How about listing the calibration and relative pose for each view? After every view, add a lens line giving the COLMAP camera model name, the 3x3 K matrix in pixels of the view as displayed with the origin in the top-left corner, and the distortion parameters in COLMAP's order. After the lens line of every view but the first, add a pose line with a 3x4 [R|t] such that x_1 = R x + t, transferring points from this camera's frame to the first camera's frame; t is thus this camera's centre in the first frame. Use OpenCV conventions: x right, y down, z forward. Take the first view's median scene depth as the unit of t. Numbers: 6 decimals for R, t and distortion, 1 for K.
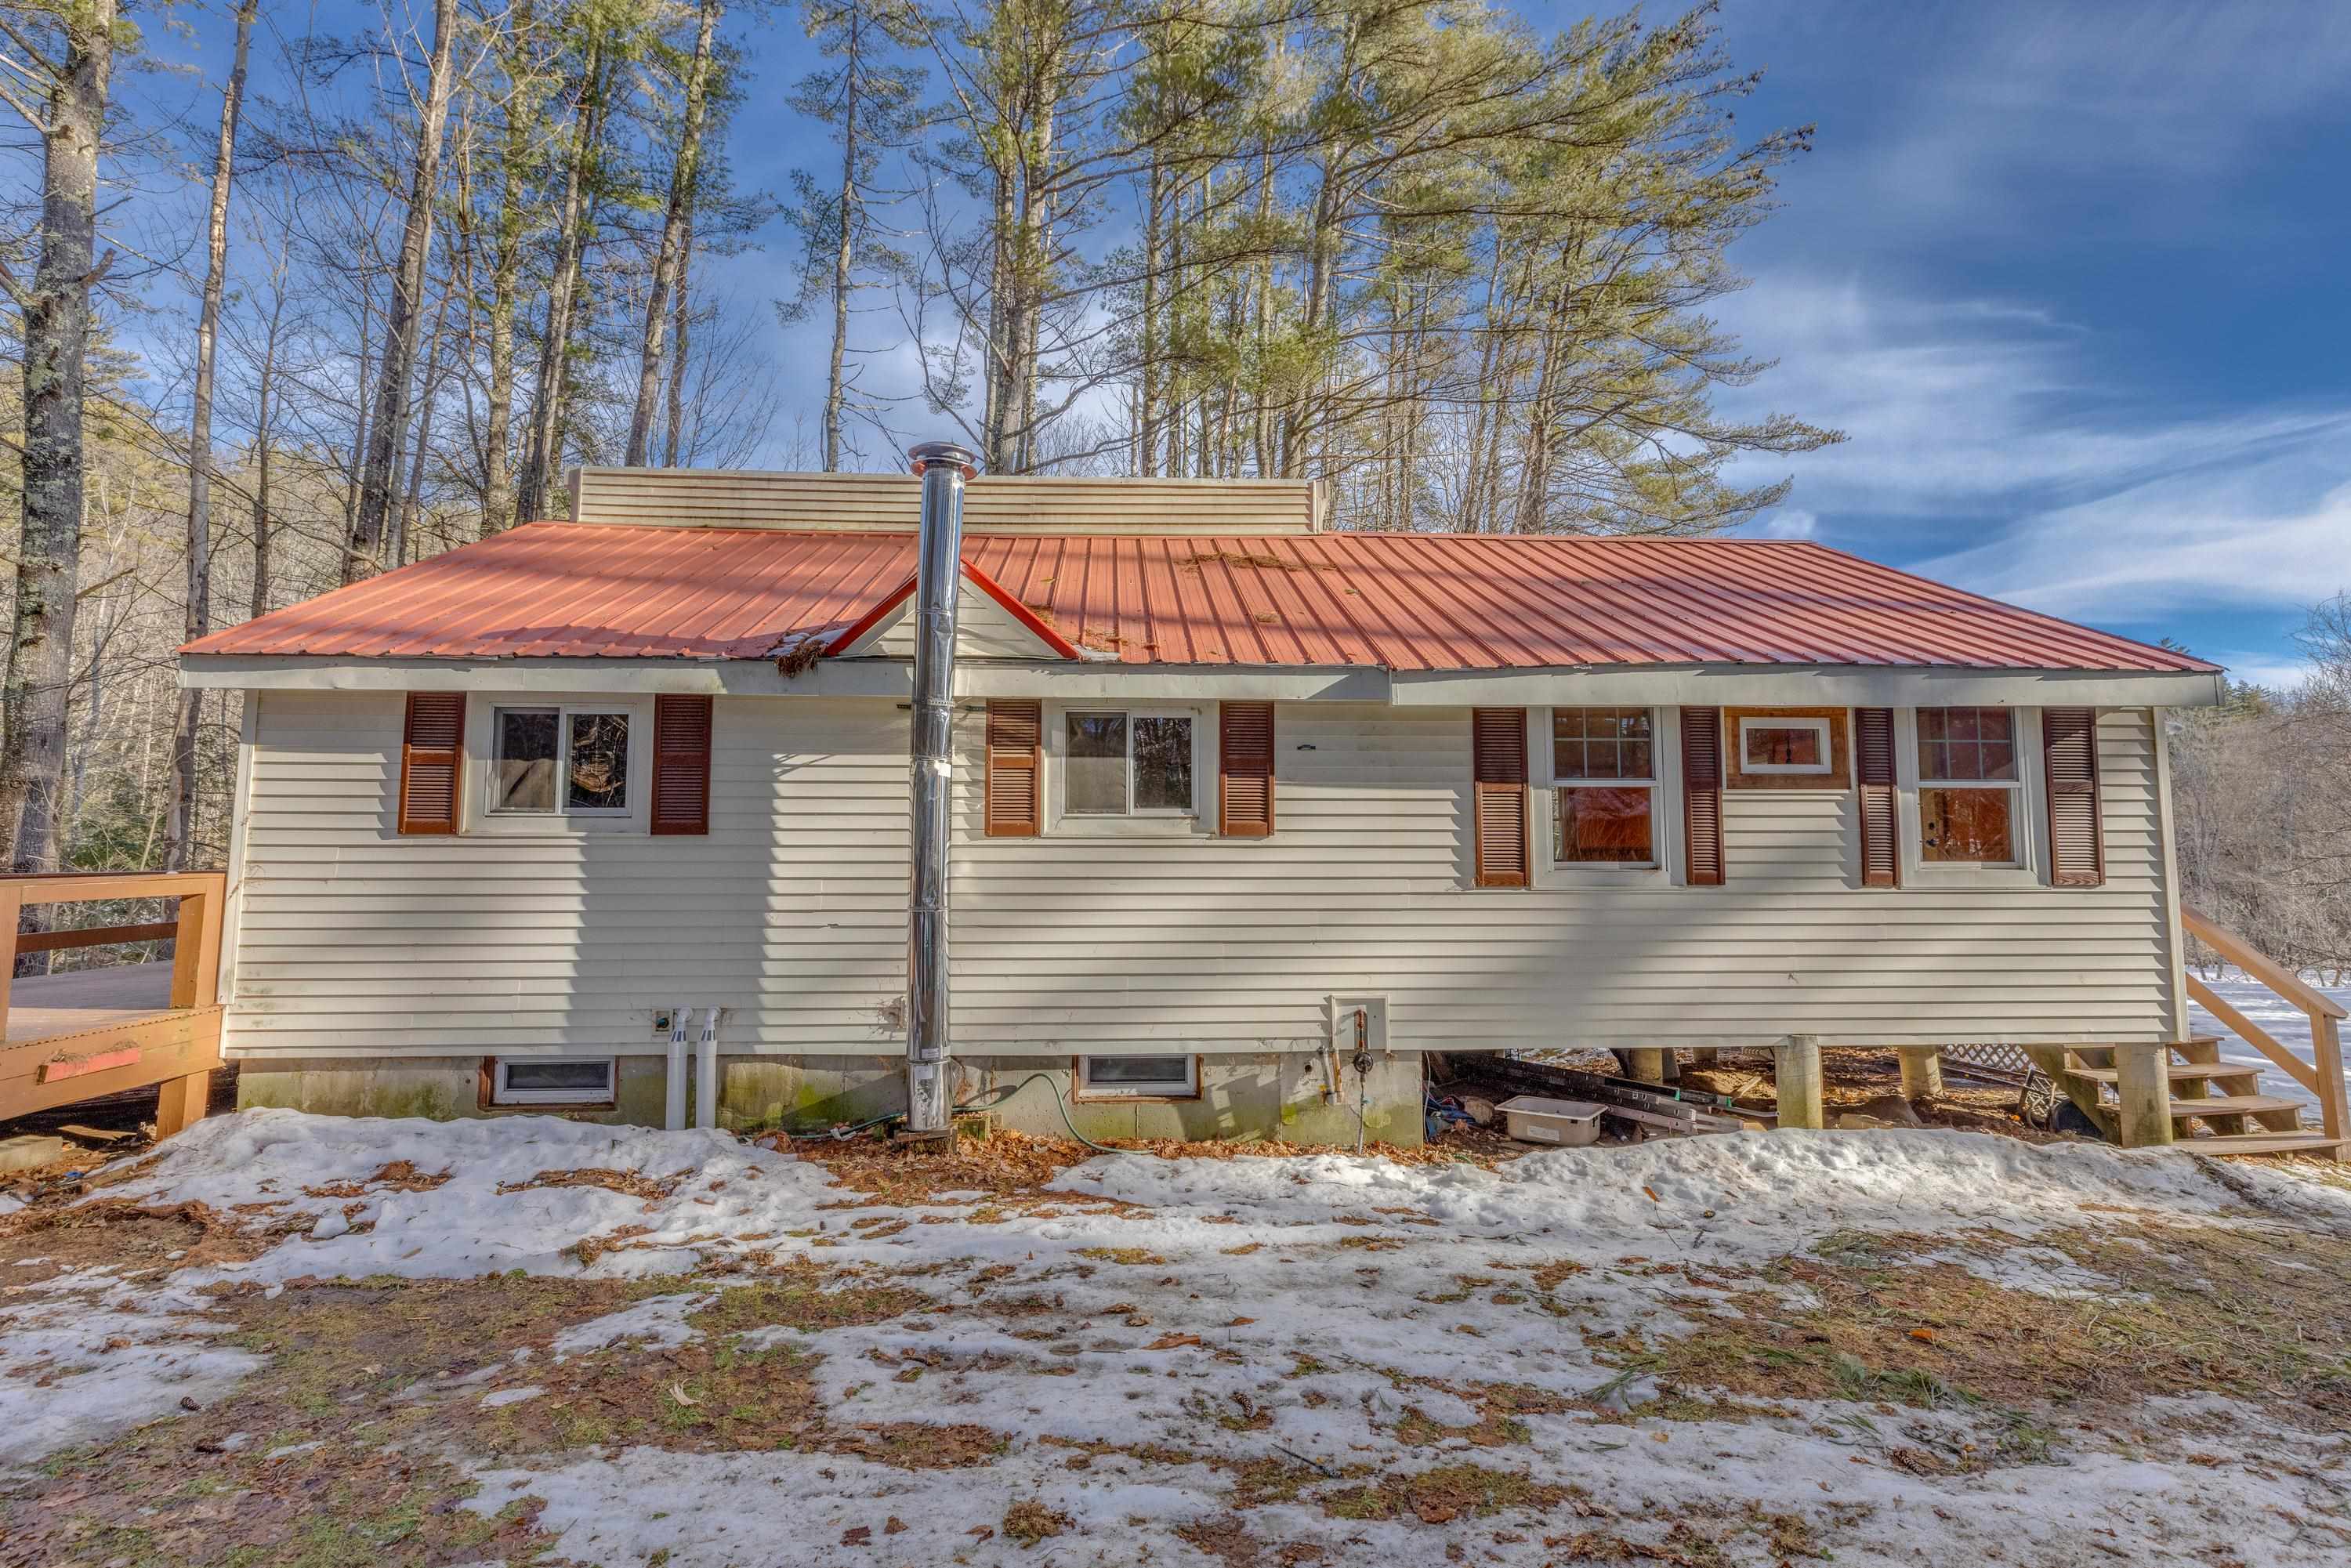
lens RADIAL K [[1051.0, 0, 1177.6], [0, 1051.0, 776.3], [0, 0, 1]] dist [0.005086, 0.000272]
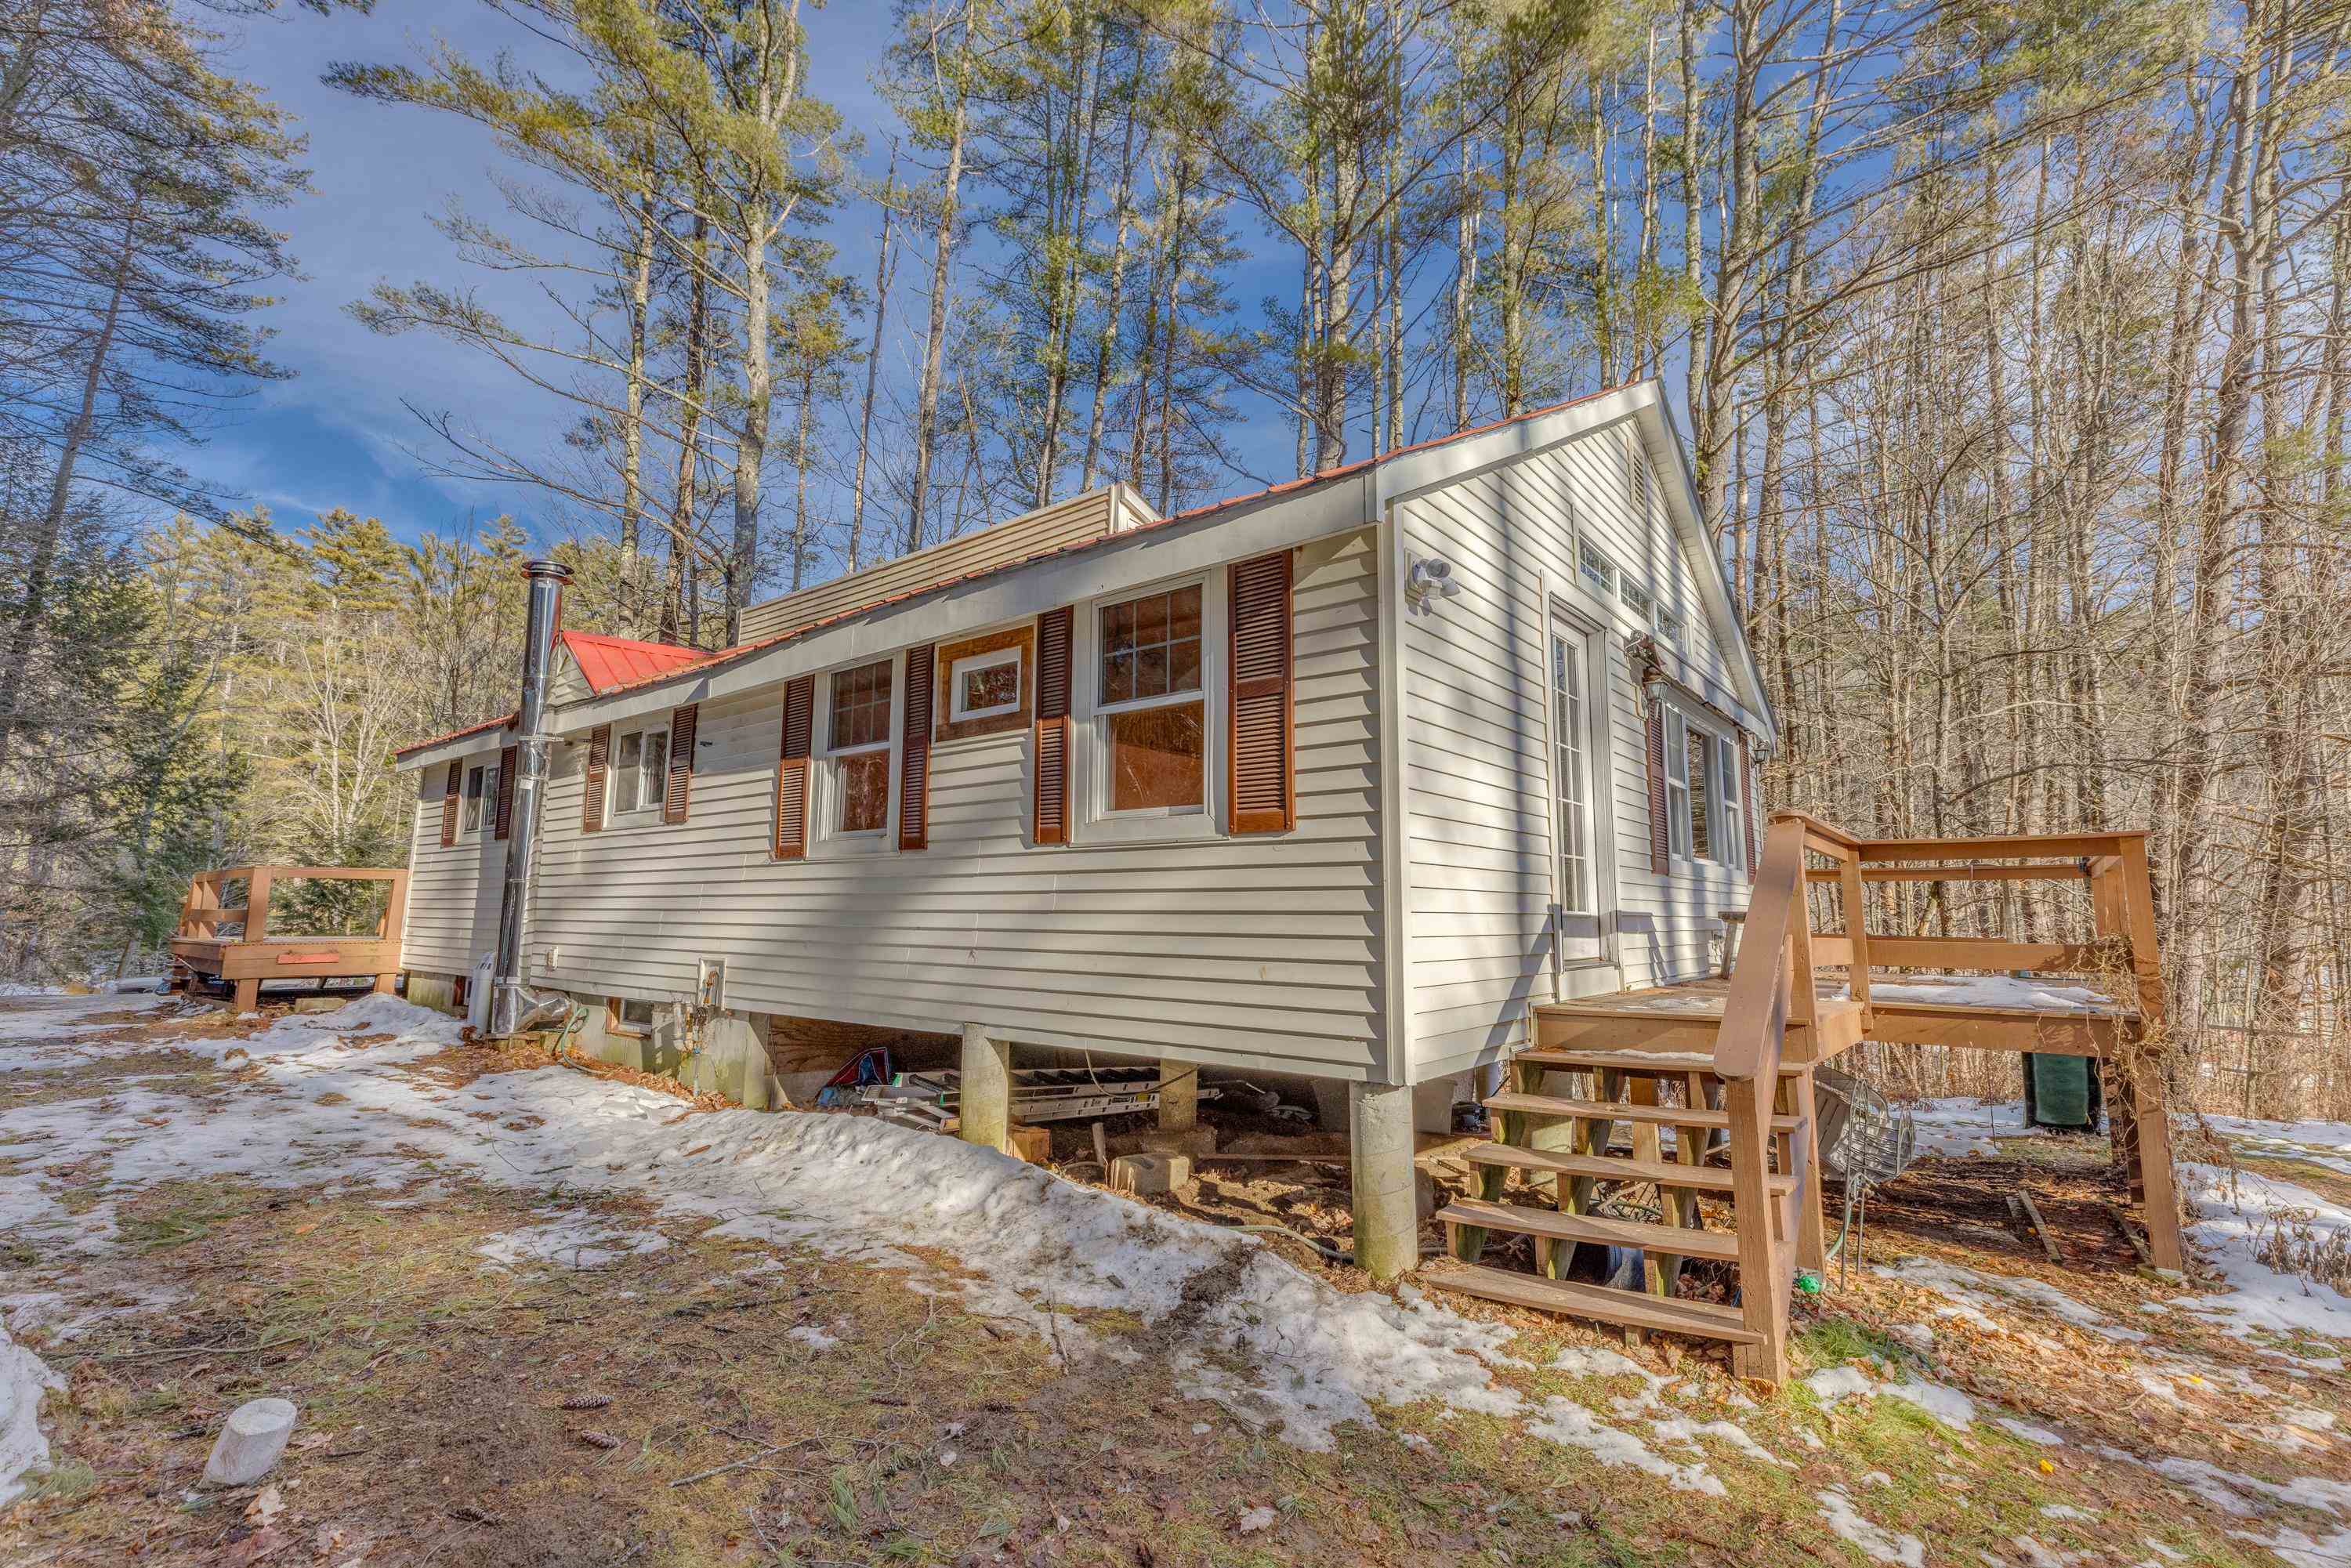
lens RADIAL K [[1051.0, 0, 1177.6], [0, 1051.0, 776.3], [0, 0, 1]] dist [0.005086, 0.000272]
pose [[0.746413, -0.080660, -0.660577, 1.263483], [0.050692, 0.996635, -0.064415, 0.108609], [0.663550, 0.014594, 0.747990, 0.465365]]
